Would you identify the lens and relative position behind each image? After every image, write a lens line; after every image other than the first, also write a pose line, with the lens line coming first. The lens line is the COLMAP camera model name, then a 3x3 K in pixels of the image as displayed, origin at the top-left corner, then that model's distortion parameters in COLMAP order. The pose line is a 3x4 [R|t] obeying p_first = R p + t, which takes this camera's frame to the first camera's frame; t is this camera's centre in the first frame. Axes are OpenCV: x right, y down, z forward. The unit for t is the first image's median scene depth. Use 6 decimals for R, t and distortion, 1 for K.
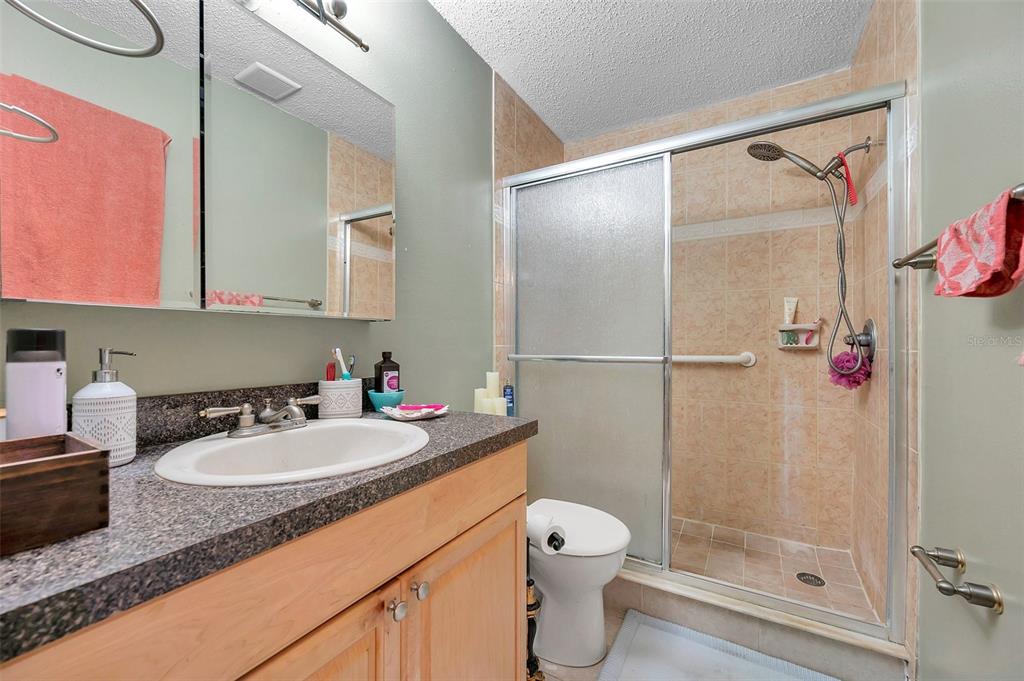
lens RADIAL K [[408.8, 0, 513.1], [0, 408.8, 343.7], [0, 0, 1]] dist [-0.000214, 0.000014]
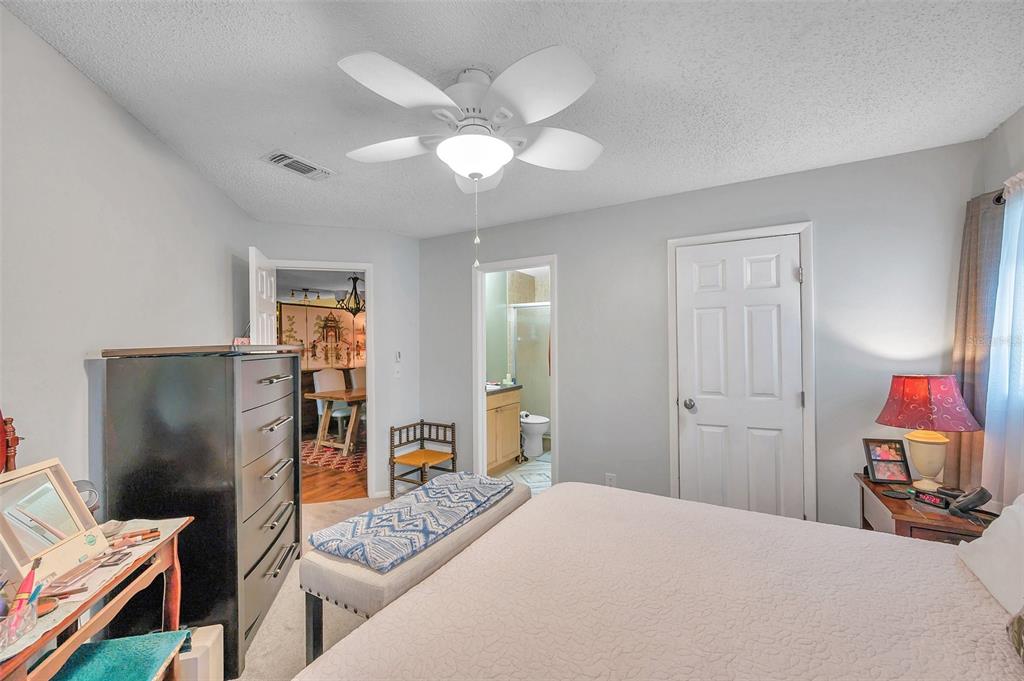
lens RADIAL K [[408.8, 0, 513.1], [0, 408.8, 343.7], [0, 0, 1]] dist [-0.000214, 0.000014]
pose [[0.999870, -0.007710, 0.014137, -0.057701], [0.007775, 0.999959, -0.004551, -0.143063], [-0.014101, 0.004660, 0.999890, -2.082292]]
